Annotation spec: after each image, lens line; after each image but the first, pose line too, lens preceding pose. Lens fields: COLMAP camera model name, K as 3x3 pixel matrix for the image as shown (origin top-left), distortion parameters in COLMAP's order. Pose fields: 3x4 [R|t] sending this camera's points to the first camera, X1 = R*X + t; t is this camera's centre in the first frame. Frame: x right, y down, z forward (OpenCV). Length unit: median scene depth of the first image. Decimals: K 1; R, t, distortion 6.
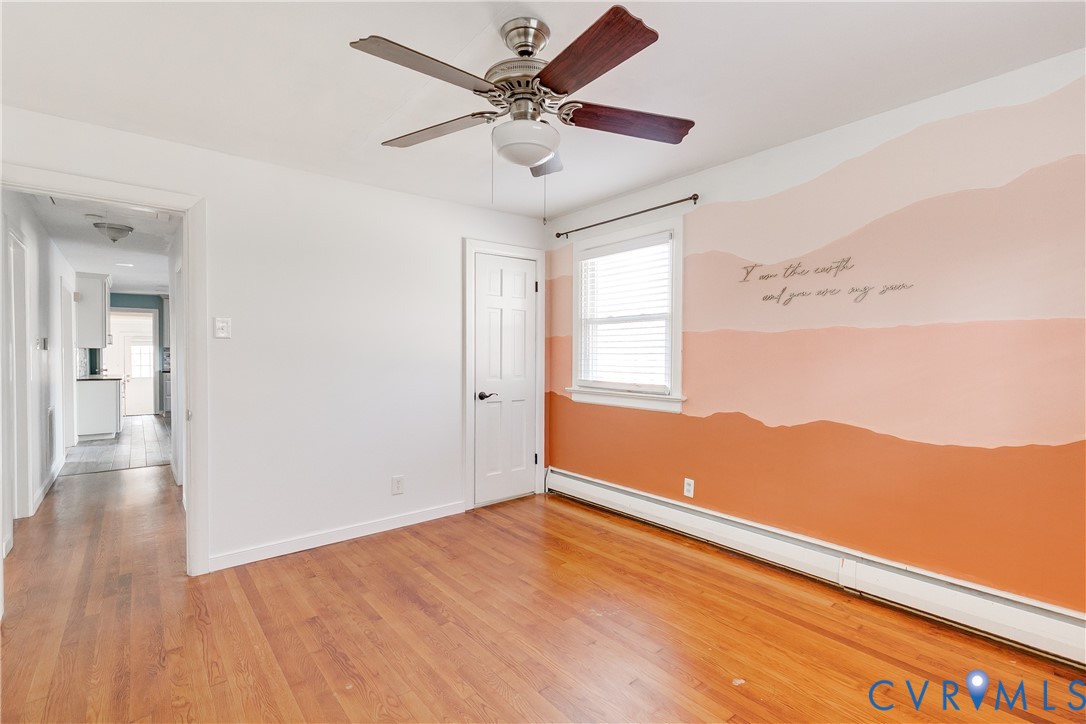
lens RADIAL K [[492.3, 0, 547.0], [0, 492.3, 360.1], [0, 0, 1]] dist [0.006882, -0.002225]
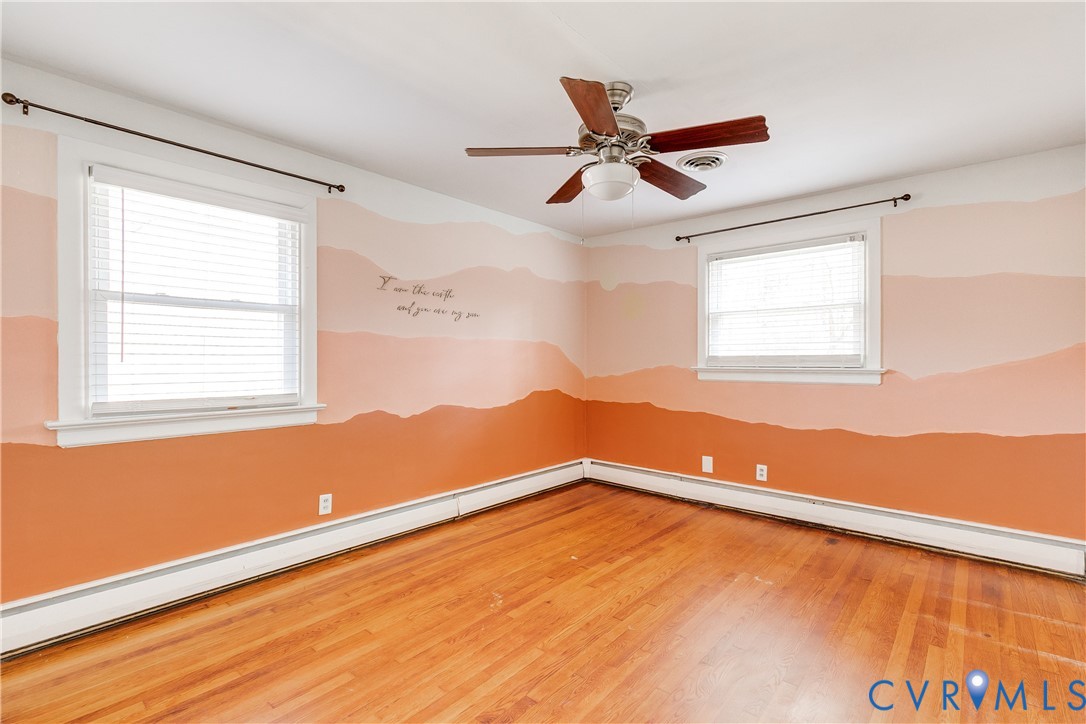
lens RADIAL K [[492.3, 0, 547.0], [0, 492.3, 360.1], [0, 0, 1]] dist [0.006882, -0.002225]
pose [[-0.156345, -0.006689, 0.987680, -0.731841], [0.007357, 0.999941, 0.007936, -0.009501], [-0.987675, 0.008507, -0.156286, 0.813263]]
